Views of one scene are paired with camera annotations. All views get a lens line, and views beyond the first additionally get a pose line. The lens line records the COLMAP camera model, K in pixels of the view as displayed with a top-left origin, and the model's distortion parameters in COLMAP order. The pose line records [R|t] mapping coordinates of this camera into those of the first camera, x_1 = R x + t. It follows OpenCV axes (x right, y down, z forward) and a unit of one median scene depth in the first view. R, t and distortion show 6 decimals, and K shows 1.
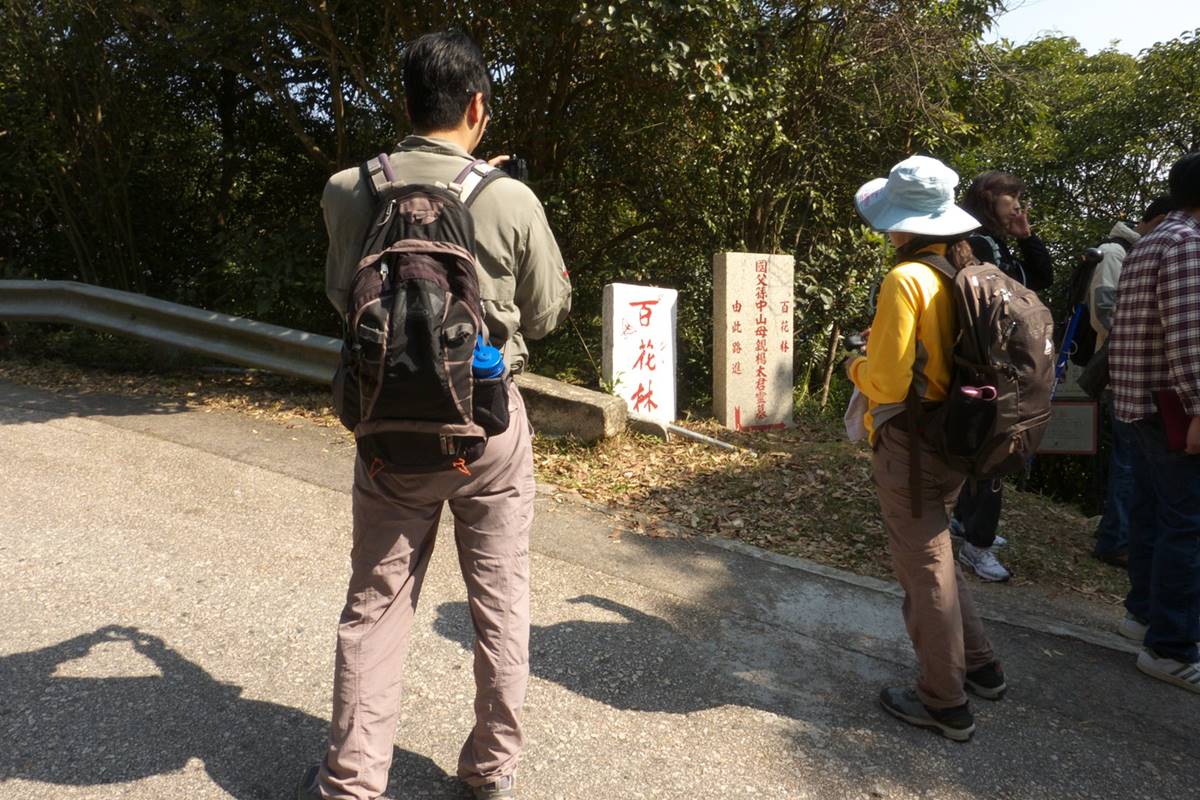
lens RADIAL K [[904.2, 0, 600.0], [0, 904.2, 400.0], [0, 0, 1]] dist [0.002871, 0.000189]
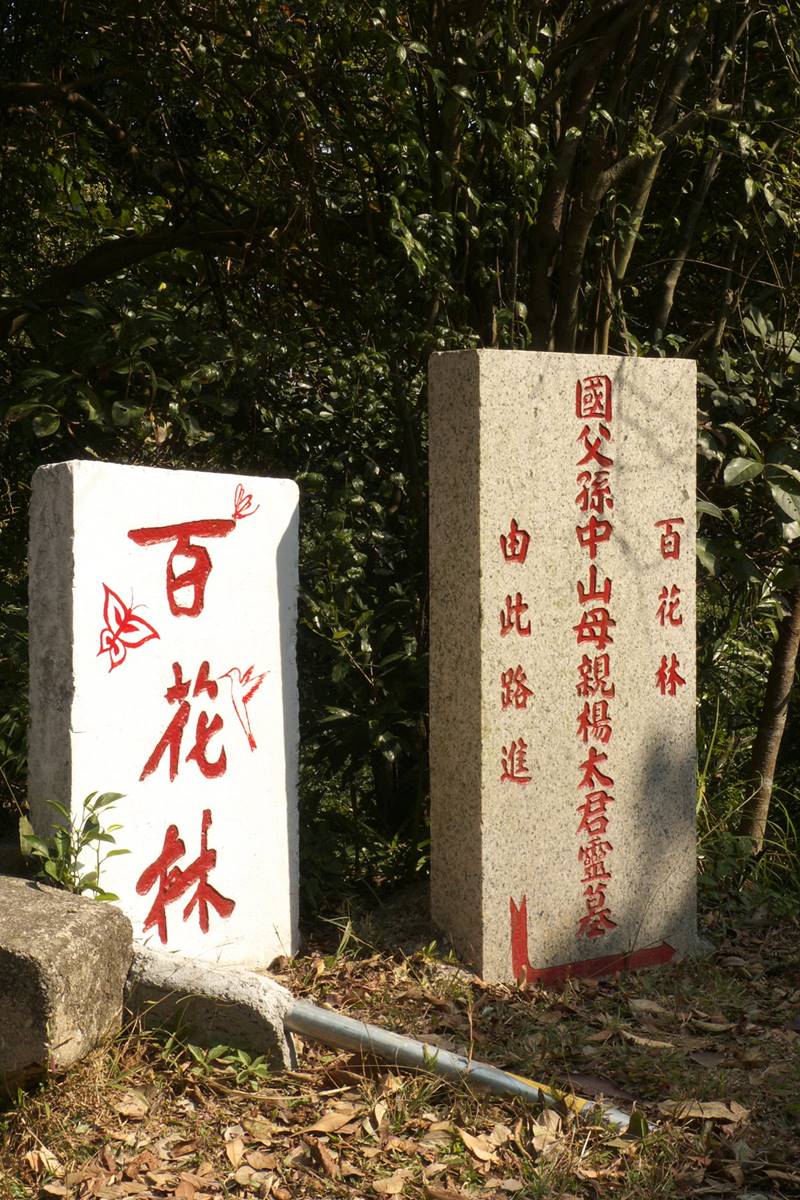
lens RADIAL K [[2446.5, 0, 400.0], [0, 2446.5, 600.0], [0, 0, 1]] dist [0.153182, 0.007508]
pose [[0.985152, -0.003645, 0.171645, -0.013473], [0.010055, 0.999283, -0.036495, -0.057986], [-0.171389, 0.037679, 0.984483, 0.261096]]
